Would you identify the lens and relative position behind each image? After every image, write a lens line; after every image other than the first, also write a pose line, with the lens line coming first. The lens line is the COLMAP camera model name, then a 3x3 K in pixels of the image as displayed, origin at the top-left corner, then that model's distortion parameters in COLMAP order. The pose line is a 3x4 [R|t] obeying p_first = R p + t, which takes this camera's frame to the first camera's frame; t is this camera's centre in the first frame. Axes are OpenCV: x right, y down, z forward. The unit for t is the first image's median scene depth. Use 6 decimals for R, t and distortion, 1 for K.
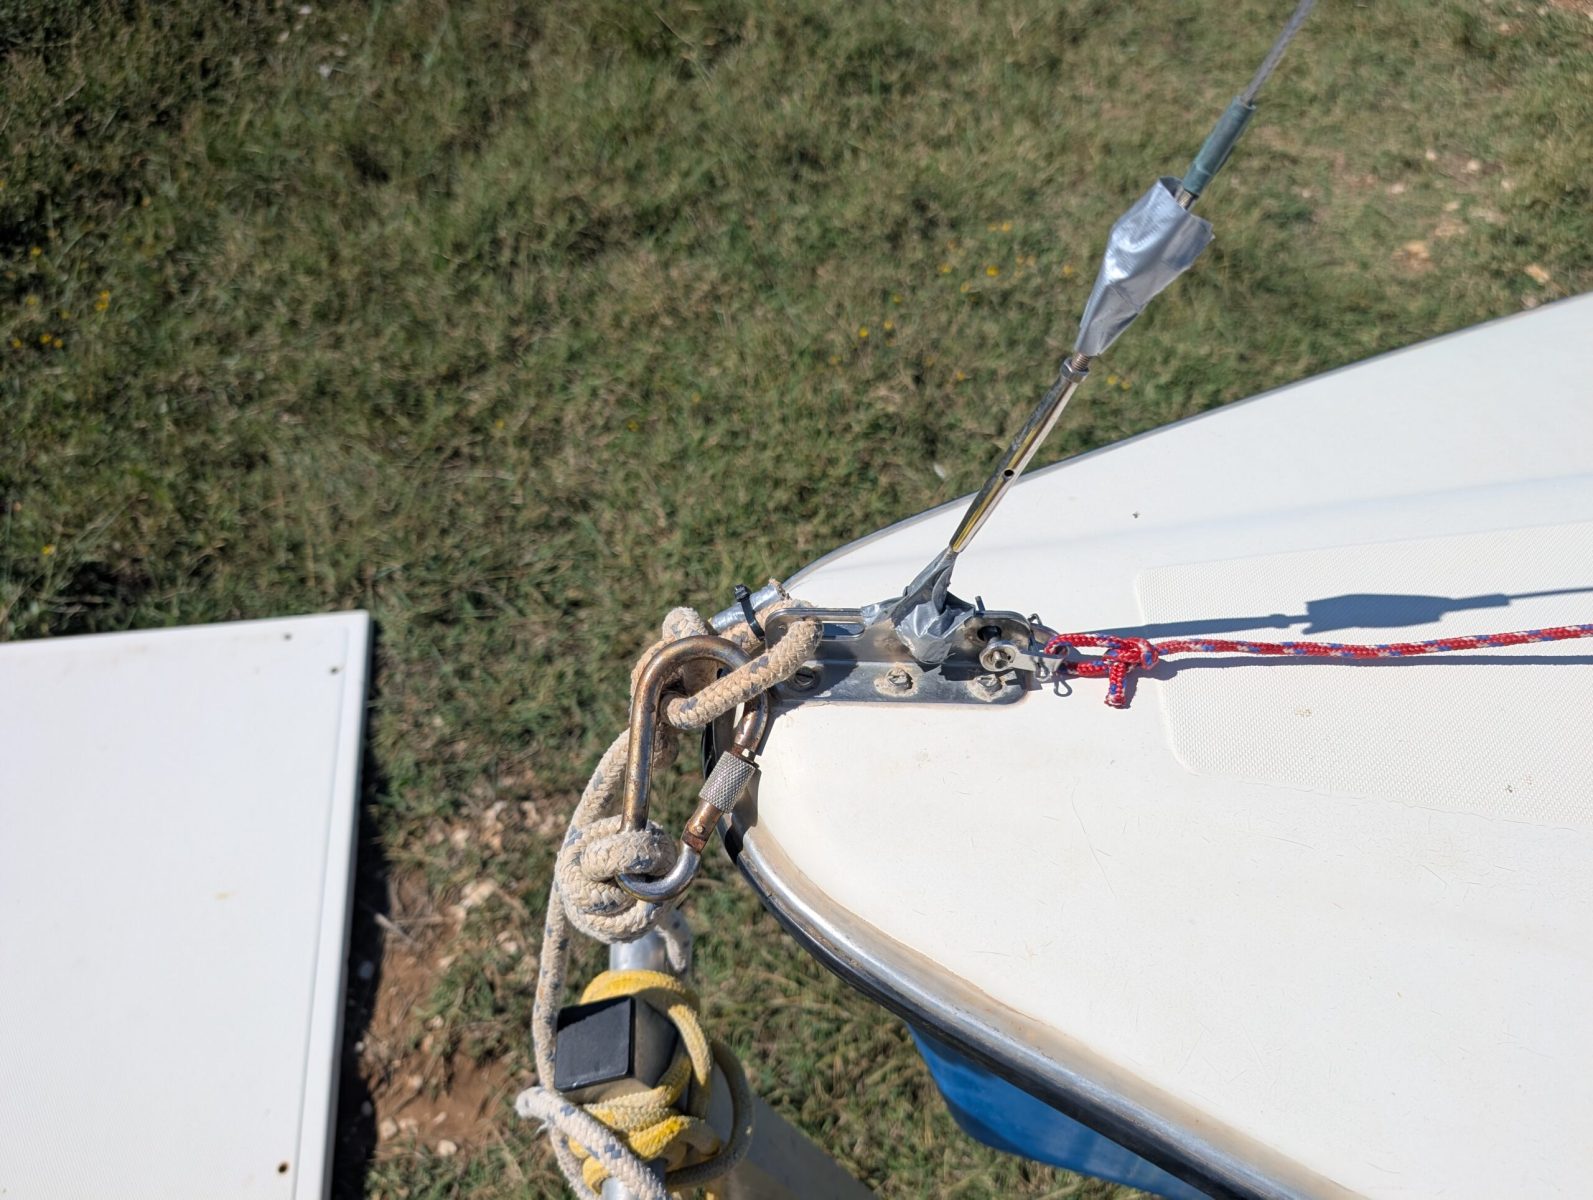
lens RADIAL K [[1159.3, 0, 796.5], [0, 1159.3, 600.0], [0, 0, 1]] dist [0.003534, -0.010499]
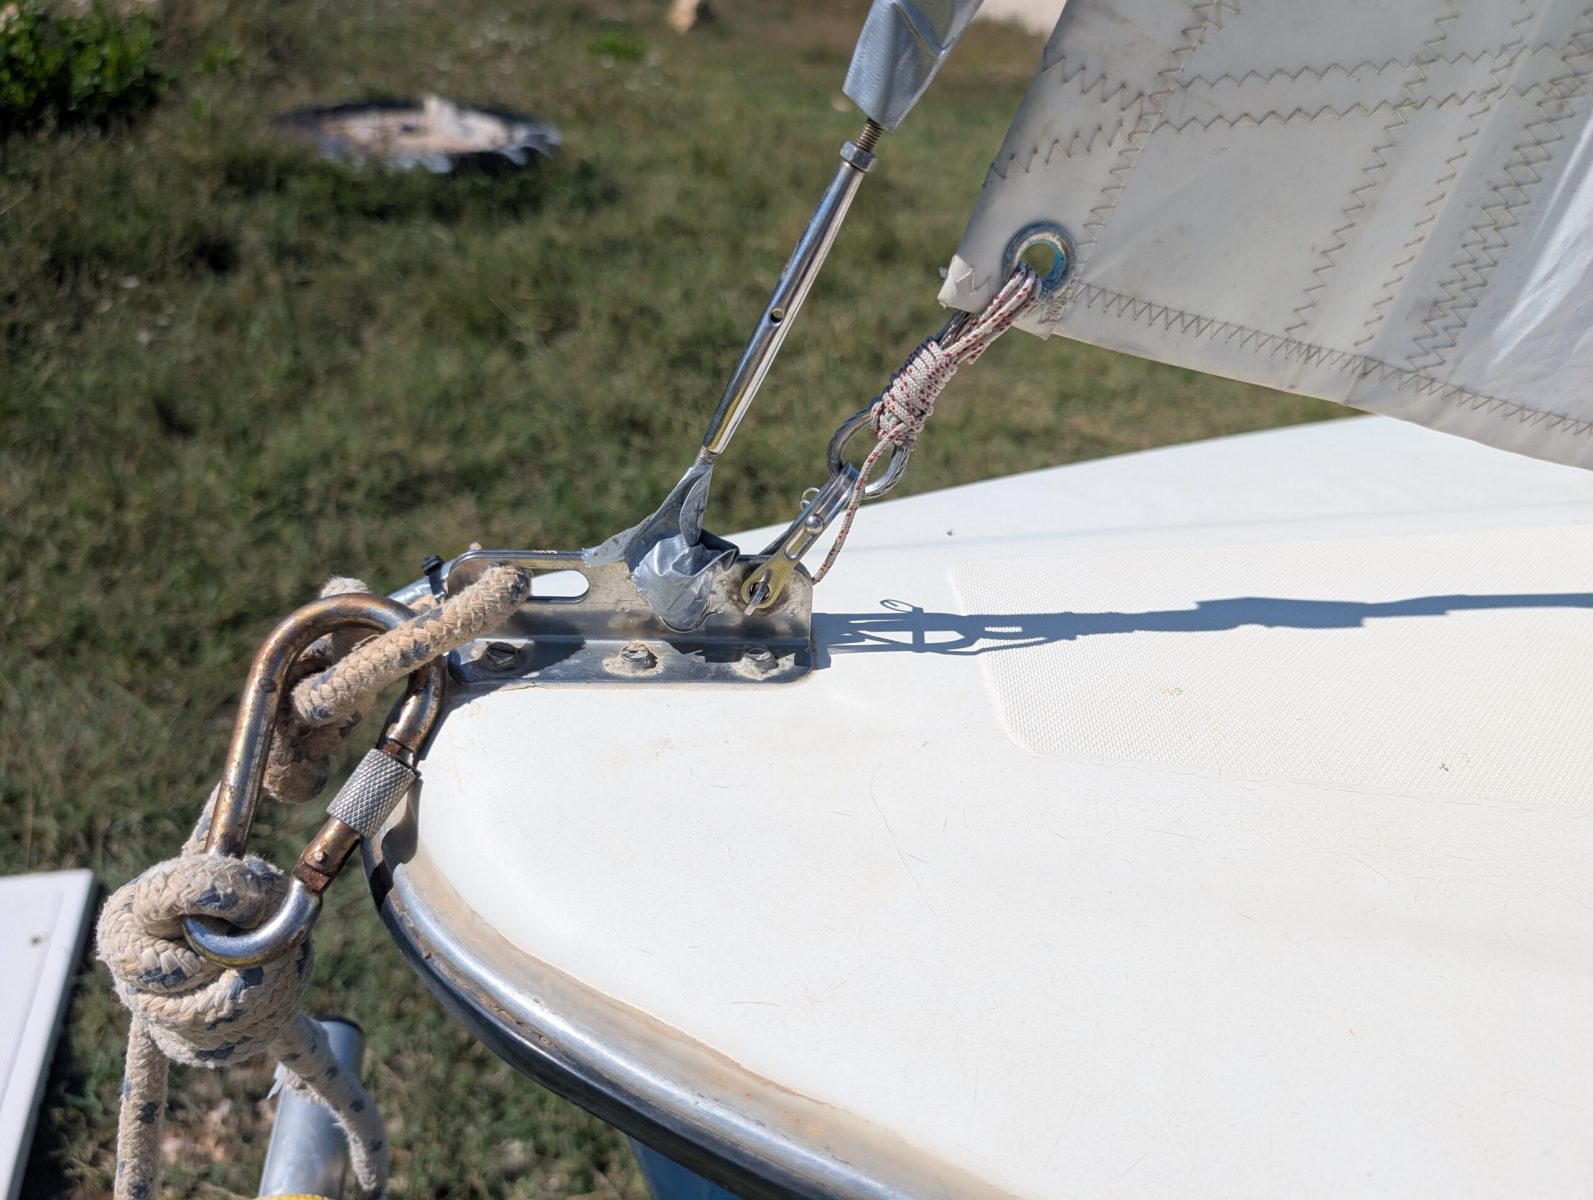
lens RADIAL K [[1174.8, 0, 788.8], [0, 1174.8, 610.7], [0, 0, 1]] dist [0.007004, -0.019180]
pose [[0.992802, 0.008590, 0.119456, 0.021307], [0.023892, 0.963169, -0.267832, 0.053493], [-0.117357, 0.268758, 0.956032, 0.061630]]
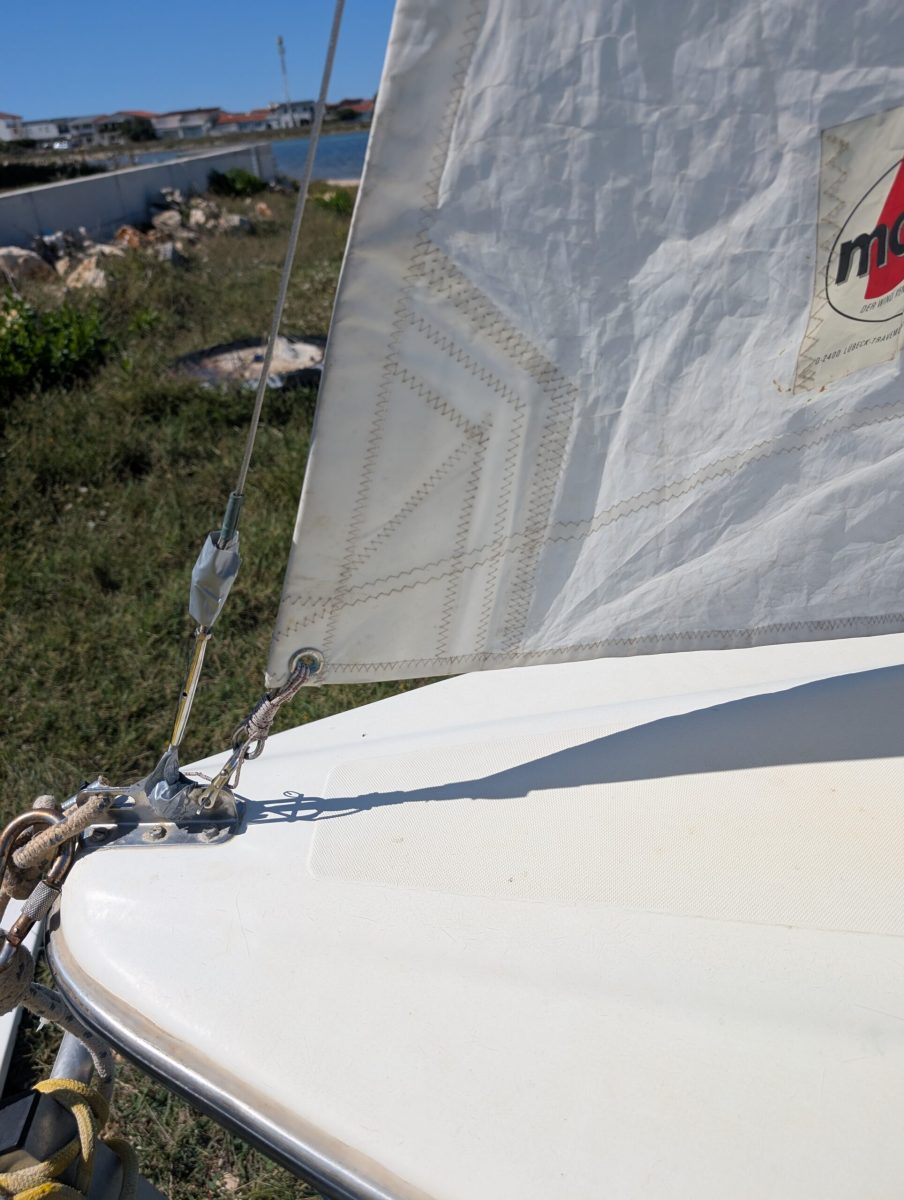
lens RADIAL K [[885.0, 0, 421.4], [0, 885.0, 601.0], [0, 0, 1]] dist [0.007004, -0.019180]
pose [[0.996250, -0.056401, -0.065605, 0.122868], [0.032381, 0.946261, -0.321780, 0.038415], [0.080228, 0.318449, 0.944539, -0.051849]]
